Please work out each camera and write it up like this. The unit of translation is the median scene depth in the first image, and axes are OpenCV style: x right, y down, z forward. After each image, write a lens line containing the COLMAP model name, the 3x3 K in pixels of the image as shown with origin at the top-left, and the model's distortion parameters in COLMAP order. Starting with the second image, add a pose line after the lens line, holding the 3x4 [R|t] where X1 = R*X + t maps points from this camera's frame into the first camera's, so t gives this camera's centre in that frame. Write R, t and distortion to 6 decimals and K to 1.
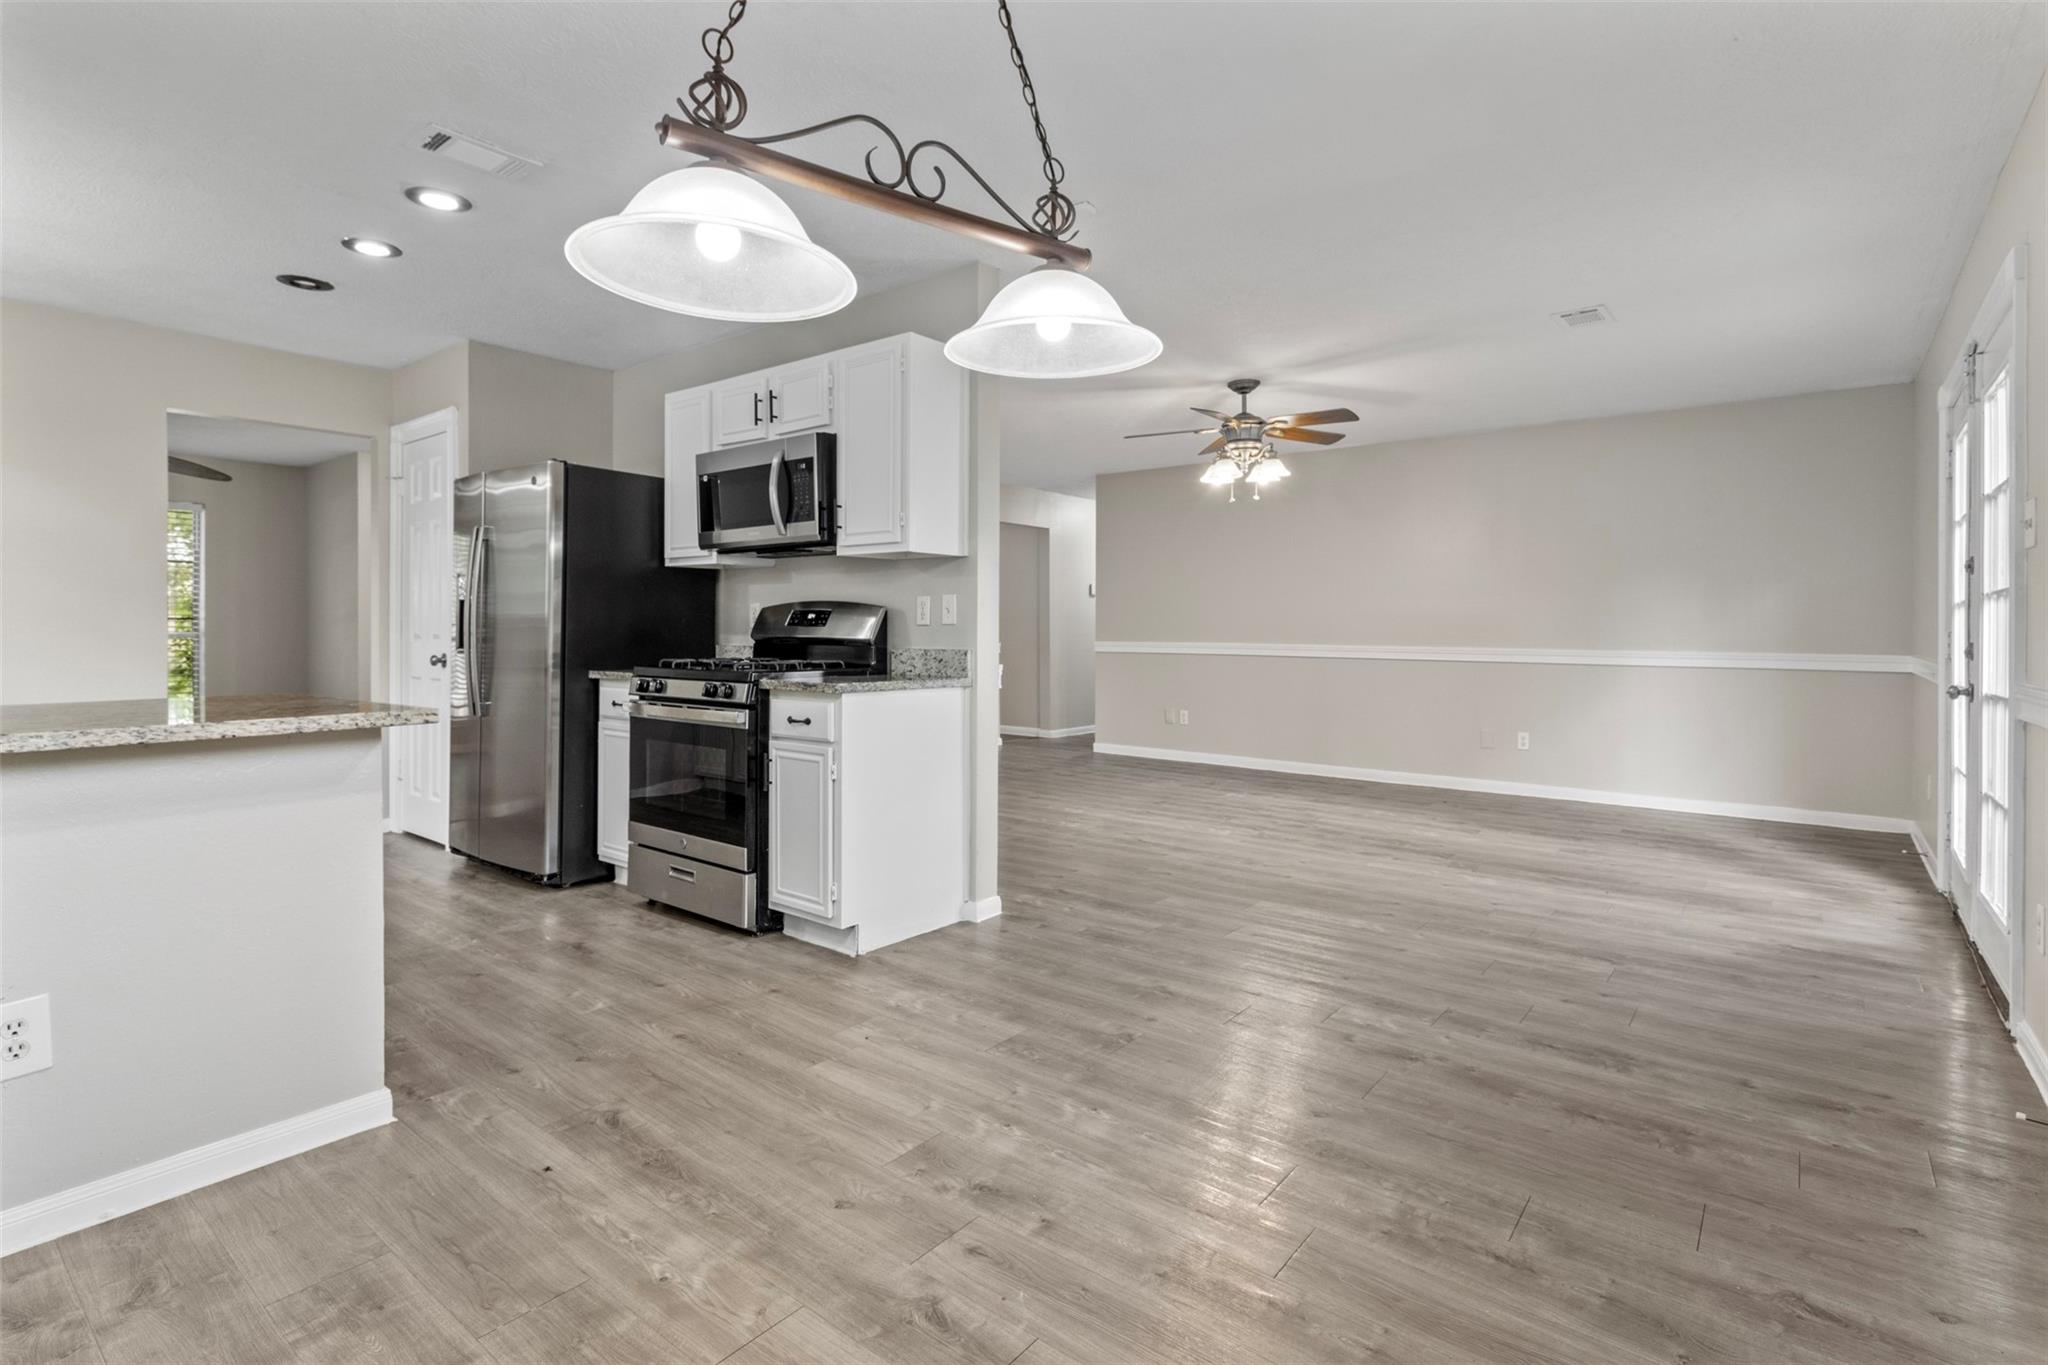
lens RADIAL K [[978.3, 0, 1022.0], [0, 978.3, 629.9], [0, 0, 1]] dist [0.001136, 0.000643]
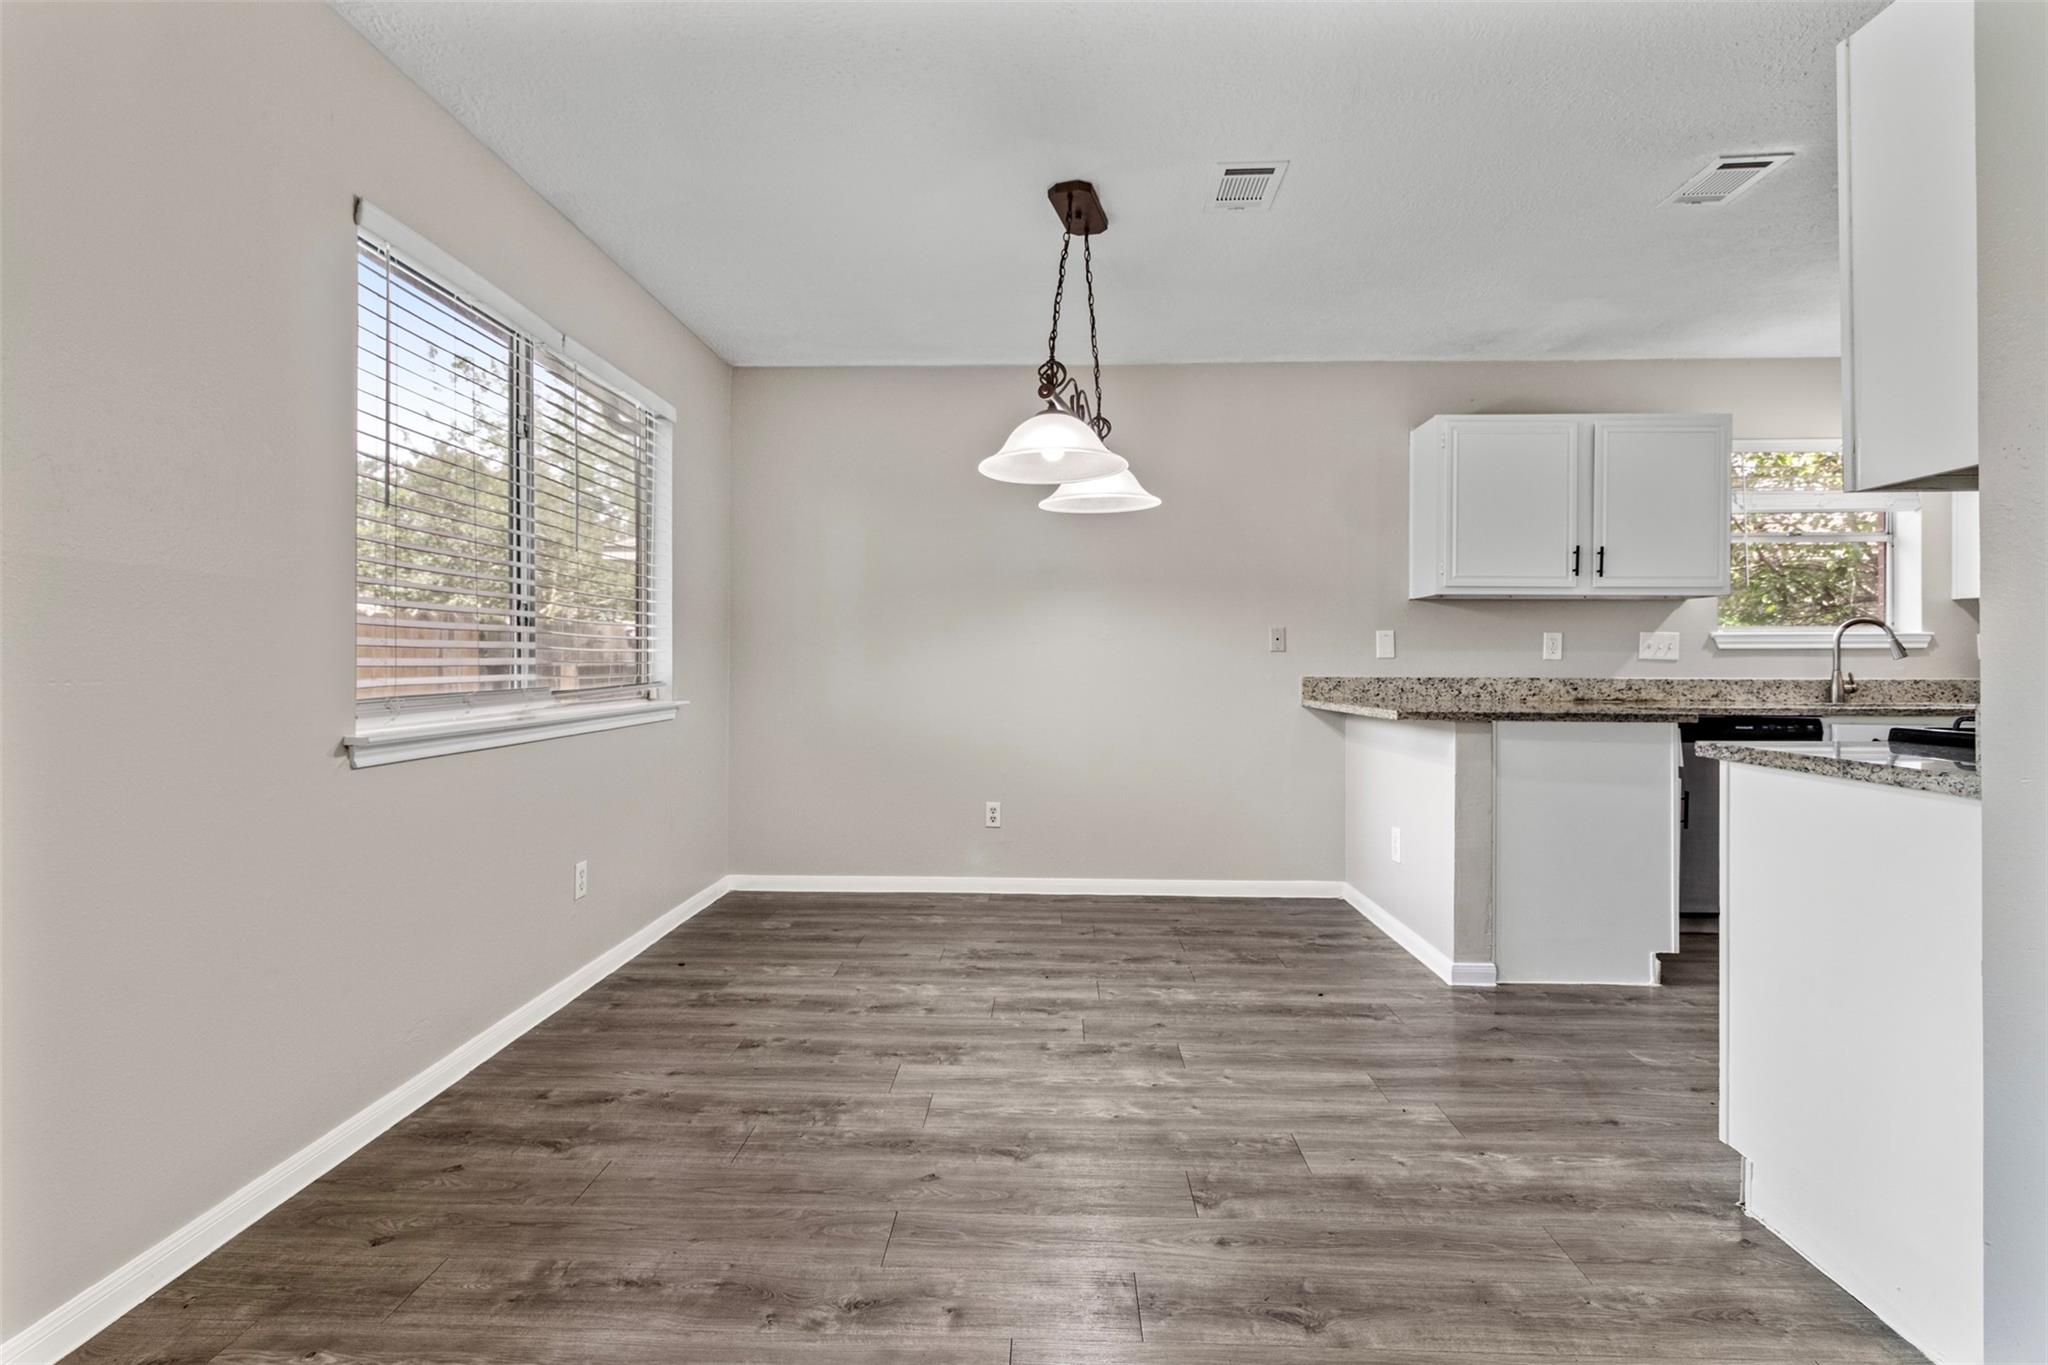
lens RADIAL K [[991.8, 0, 1014.8], [0, 991.8, 666.3], [0, 0, 1]] dist [-0.001335, -0.000125]
pose [[-0.805155, -0.001095, -0.593063, 0.855201], [-0.000455, 0.999999, -0.001228, 0.009933], [0.593064, -0.000718, -0.805155, 1.933293]]
